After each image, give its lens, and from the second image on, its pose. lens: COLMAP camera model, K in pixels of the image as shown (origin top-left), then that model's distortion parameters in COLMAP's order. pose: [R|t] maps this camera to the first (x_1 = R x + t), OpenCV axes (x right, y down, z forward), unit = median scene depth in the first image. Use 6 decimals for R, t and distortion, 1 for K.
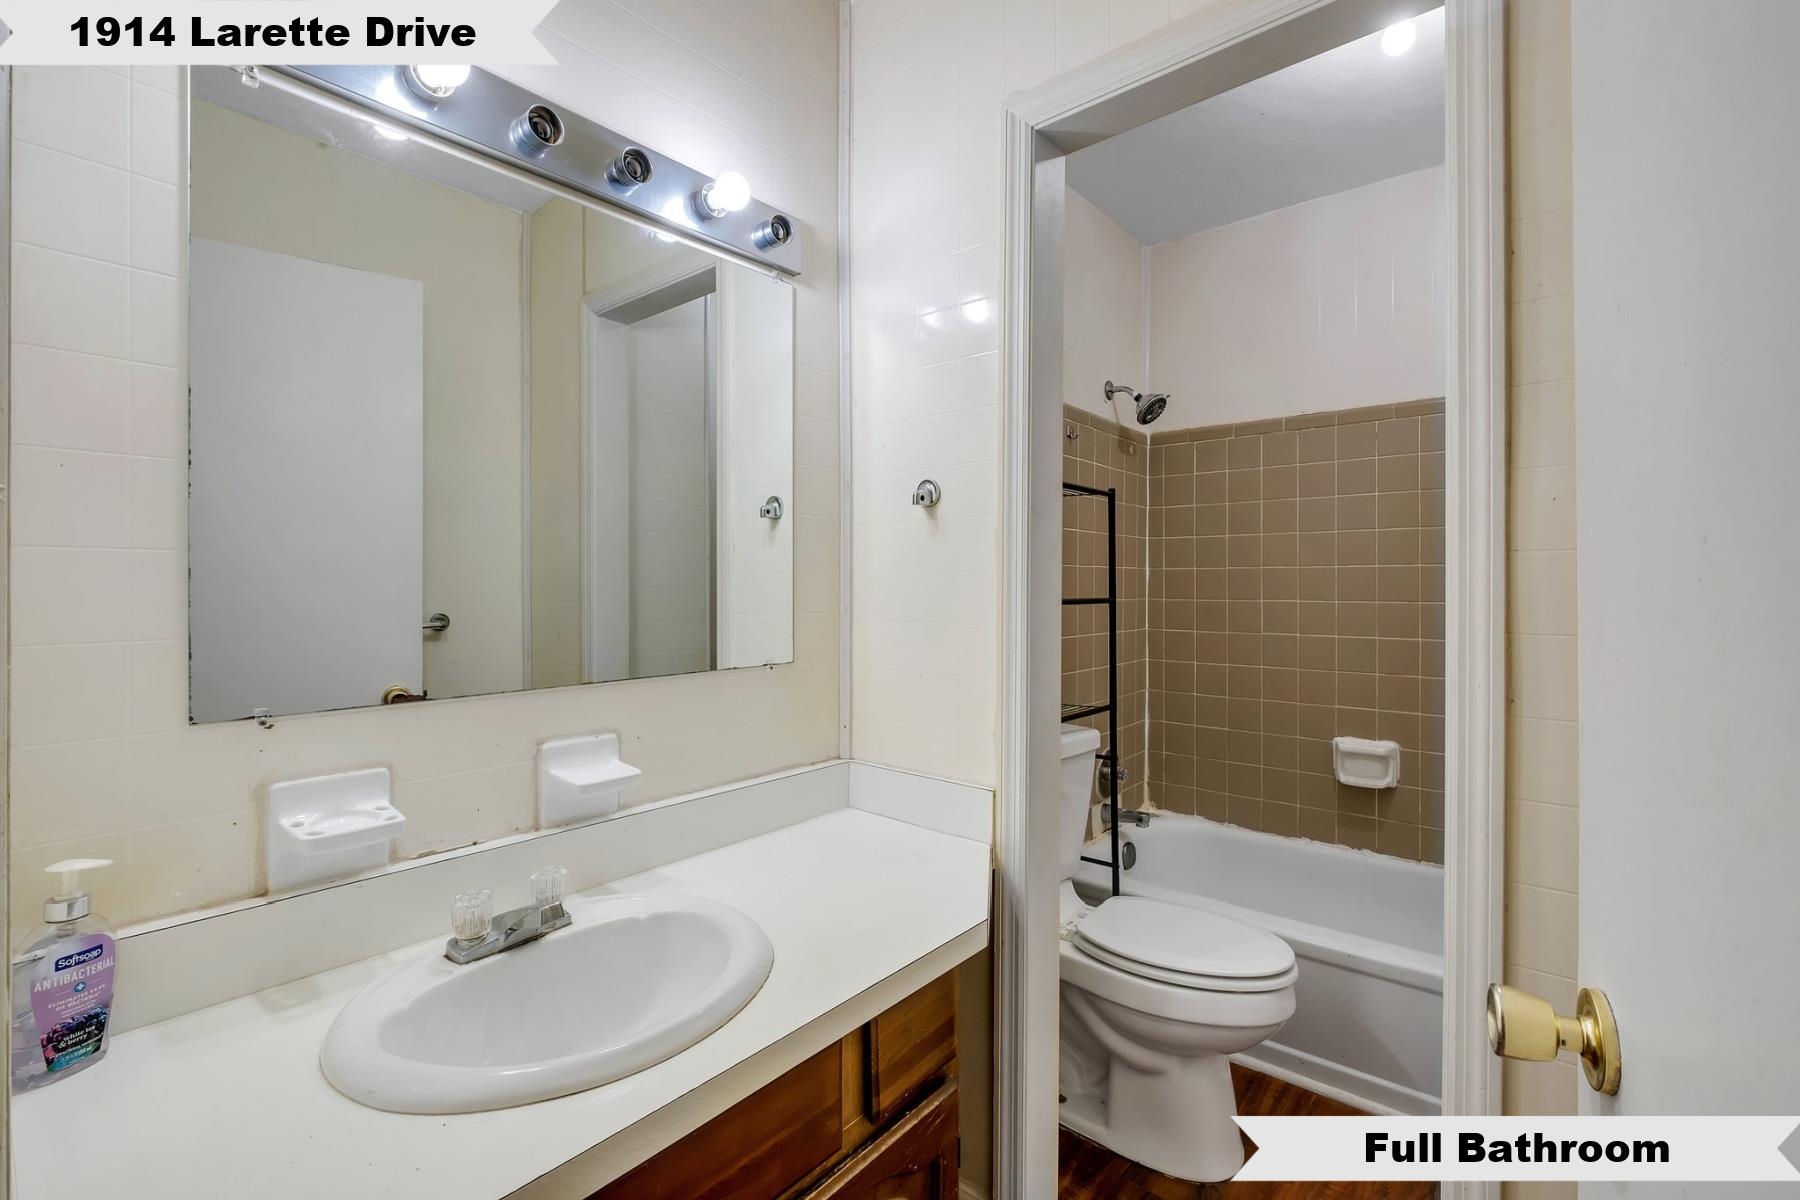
lens RADIAL K [[790.1, 0, 902.8], [0, 790.1, 586.9], [0, 0, 1]] dist [-0.011567, 0.000003]
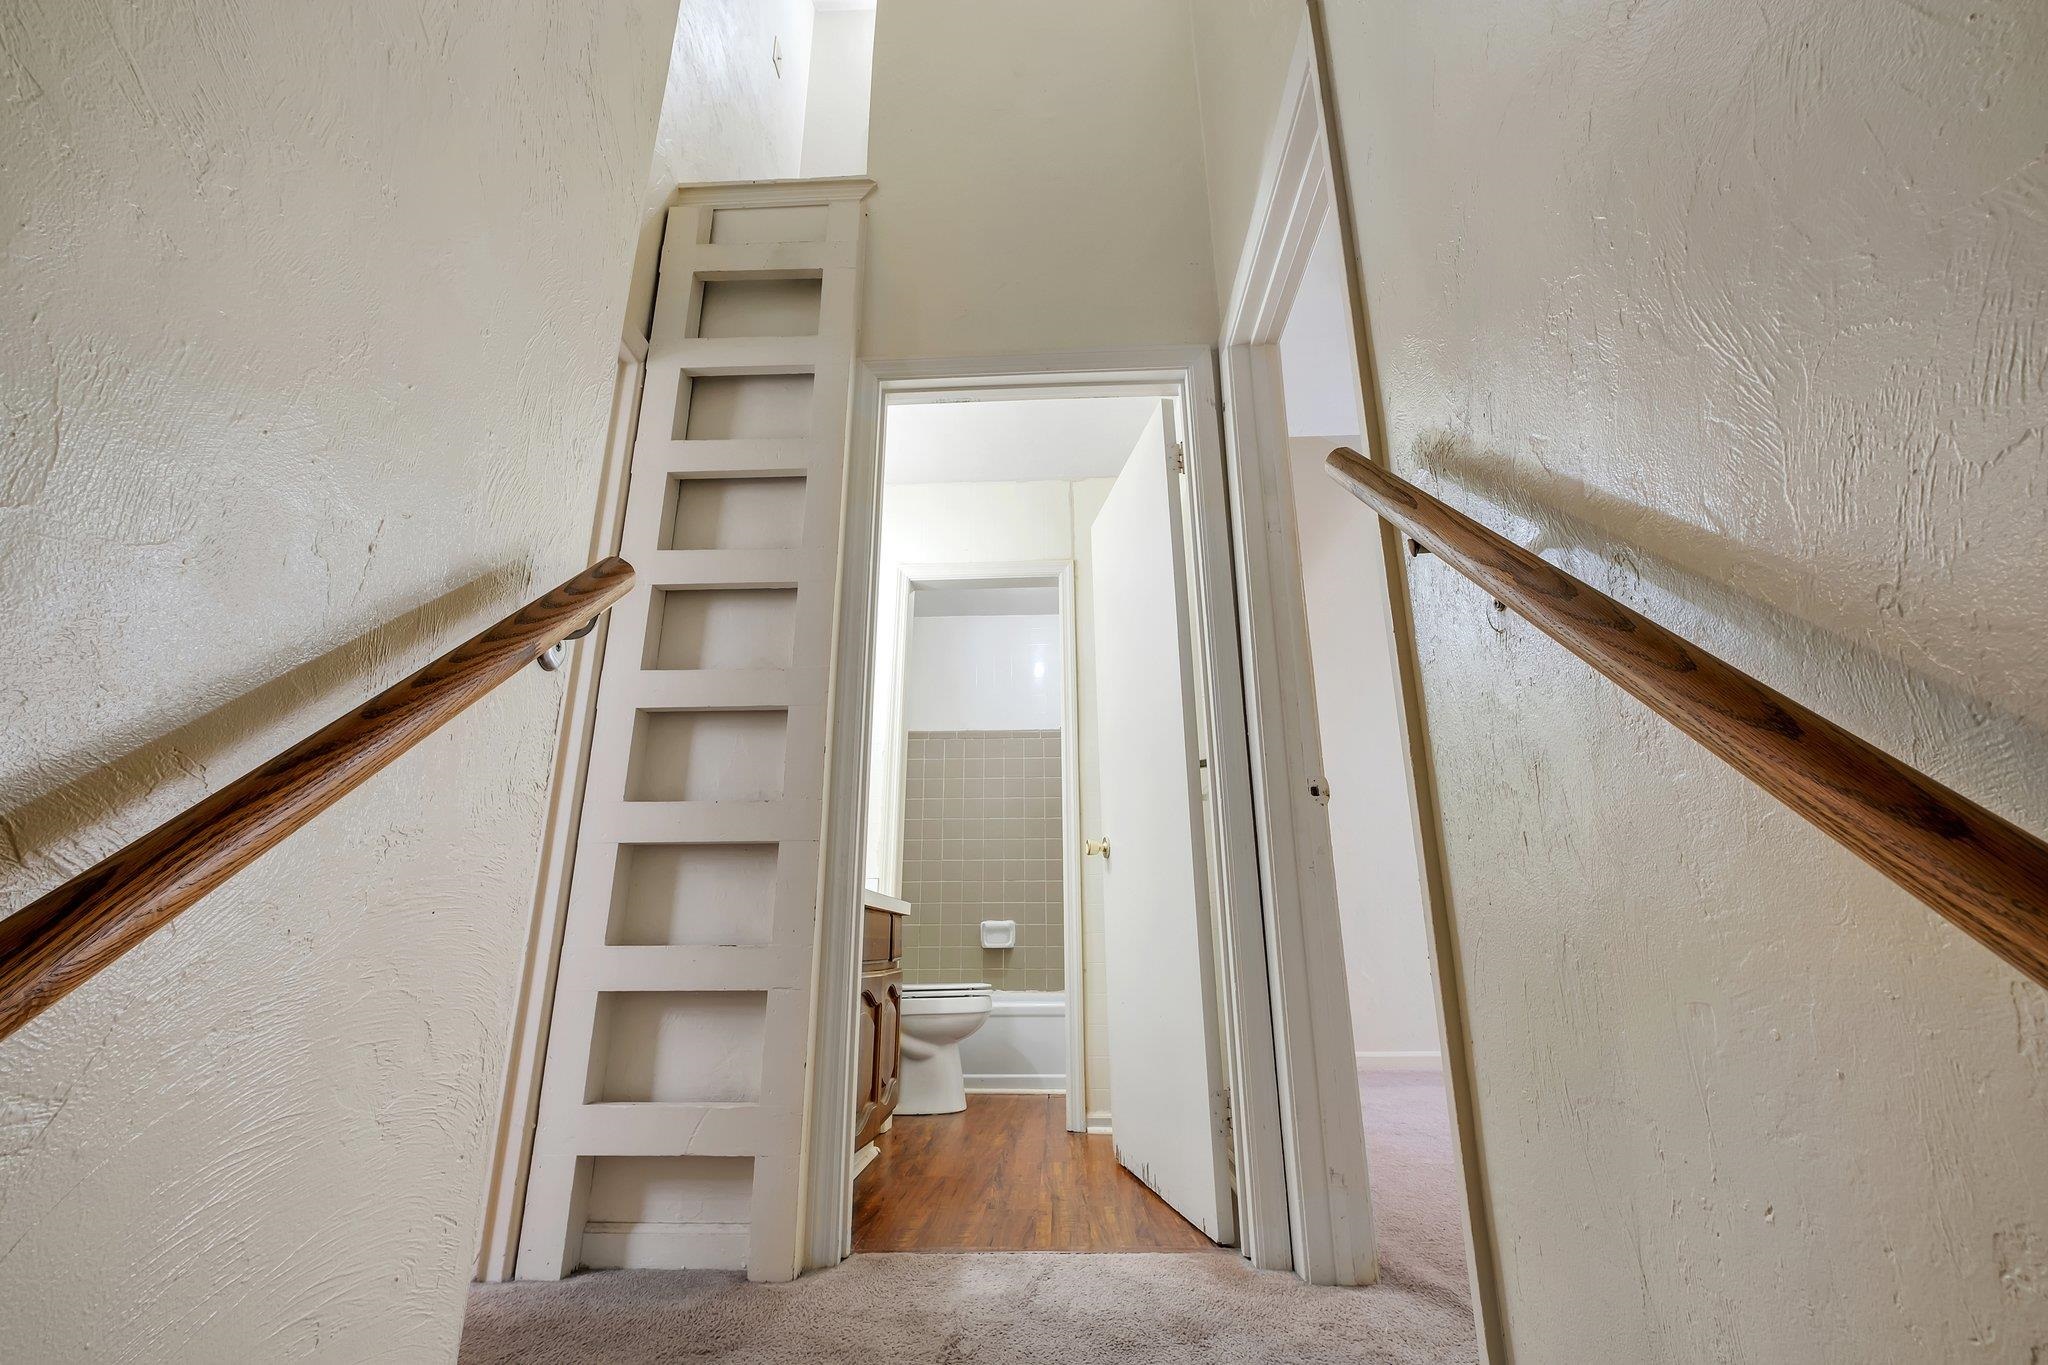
lens RADIAL K [[902.2, 0, 1017.3], [0, 902.2, 671.7], [0, 0, 1]] dist [-0.008998, -0.000226]
pose [[0.798315, 0.177340, 0.575538, -0.607131], [0.002536, 0.954663, -0.297677, 0.265299], [-0.602234, 0.239099, 0.761673, -0.651921]]
